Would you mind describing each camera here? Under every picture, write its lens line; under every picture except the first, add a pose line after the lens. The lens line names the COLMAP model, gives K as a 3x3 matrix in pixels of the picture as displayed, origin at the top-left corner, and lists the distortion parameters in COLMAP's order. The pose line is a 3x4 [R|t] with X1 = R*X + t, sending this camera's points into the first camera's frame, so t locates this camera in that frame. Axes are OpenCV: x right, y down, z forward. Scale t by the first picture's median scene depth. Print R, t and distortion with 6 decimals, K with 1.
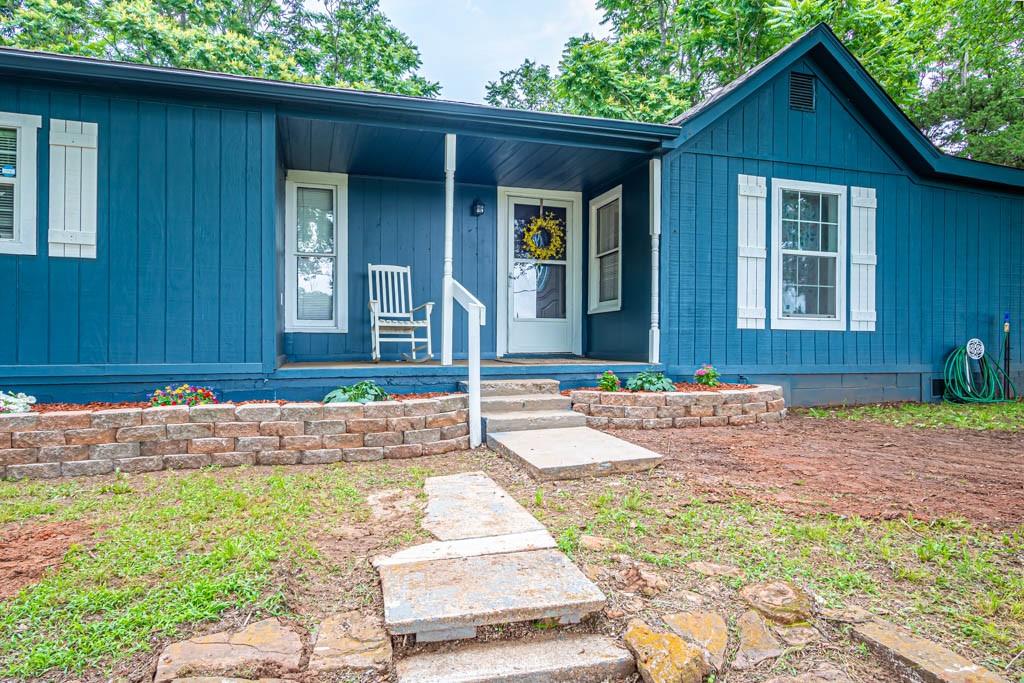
lens RADIAL K [[604.3, 0, 518.8], [0, 604.3, 340.8], [0, 0, 1]] dist [-0.006266, -0.001688]
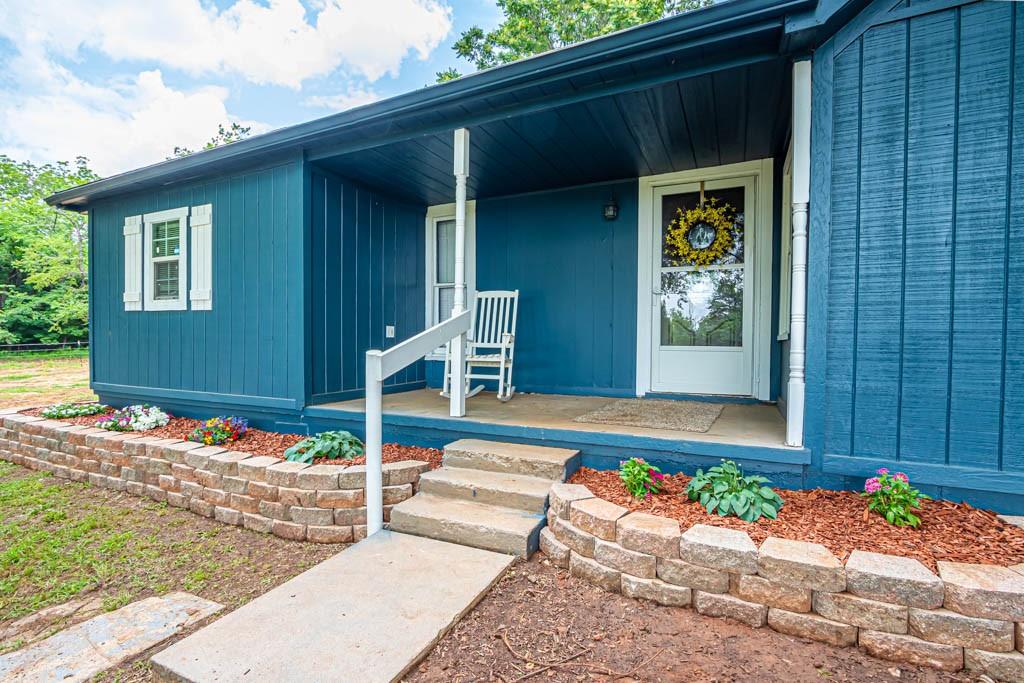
lens RADIAL K [[480.9, 0, 505.9], [0, 480.9, 346.6], [0, 0, 1]] dist [-0.011860, 0.001018]
pose [[0.718241, 0.014665, -0.695640, 0.314257], [-0.001073, 0.999800, 0.019969, -0.054611], [0.695793, -0.013596, 0.718113, 0.481577]]
